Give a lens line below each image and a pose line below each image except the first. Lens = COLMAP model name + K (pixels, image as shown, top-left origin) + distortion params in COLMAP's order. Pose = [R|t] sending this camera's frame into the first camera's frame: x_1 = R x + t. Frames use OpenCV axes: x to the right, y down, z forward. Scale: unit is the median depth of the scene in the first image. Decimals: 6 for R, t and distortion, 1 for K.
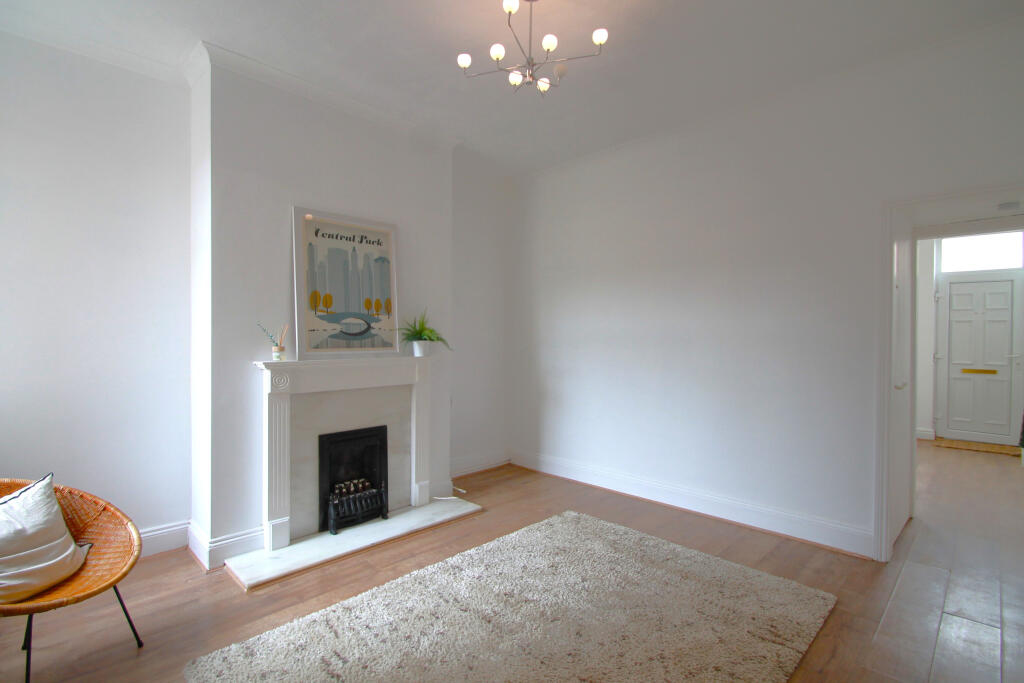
lens RADIAL K [[496.1, 0, 495.0], [0, 496.1, 341.8], [0, 0, 1]] dist [0.002991, -0.019512]
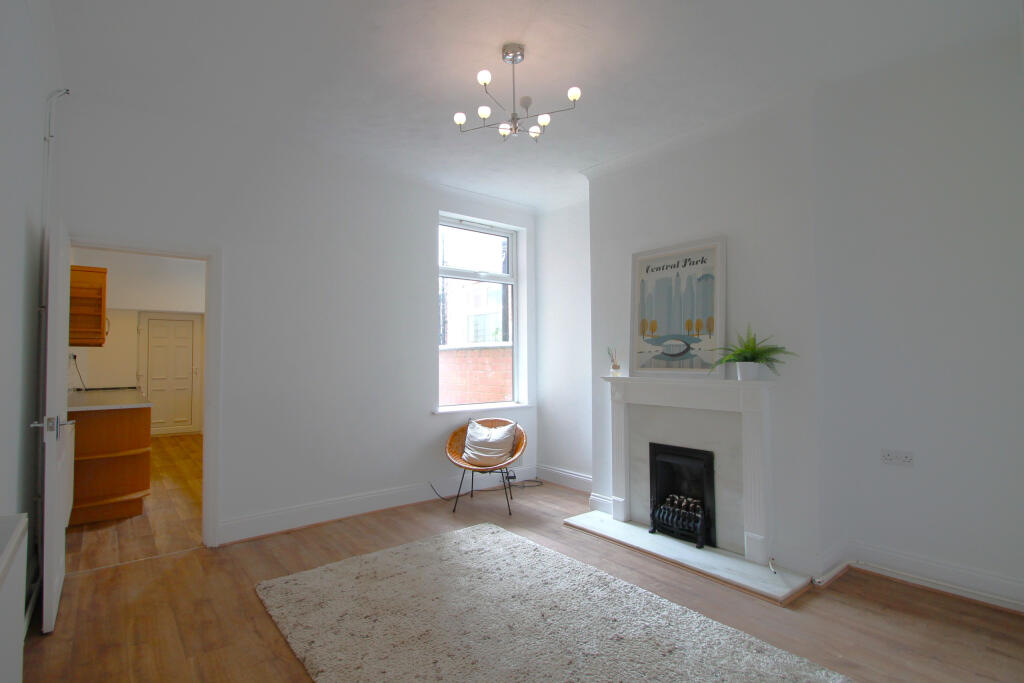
lens RADIAL K [[496.1, 0, 495.0], [0, 496.1, 341.8], [0, 0, 1]] dist [0.002991, -0.019512]
pose [[-0.130069, -0.030637, -0.991031, 0.809341], [-0.006291, 0.999528, -0.030074, -0.009358], [0.991485, 0.002323, -0.130200, 0.752204]]
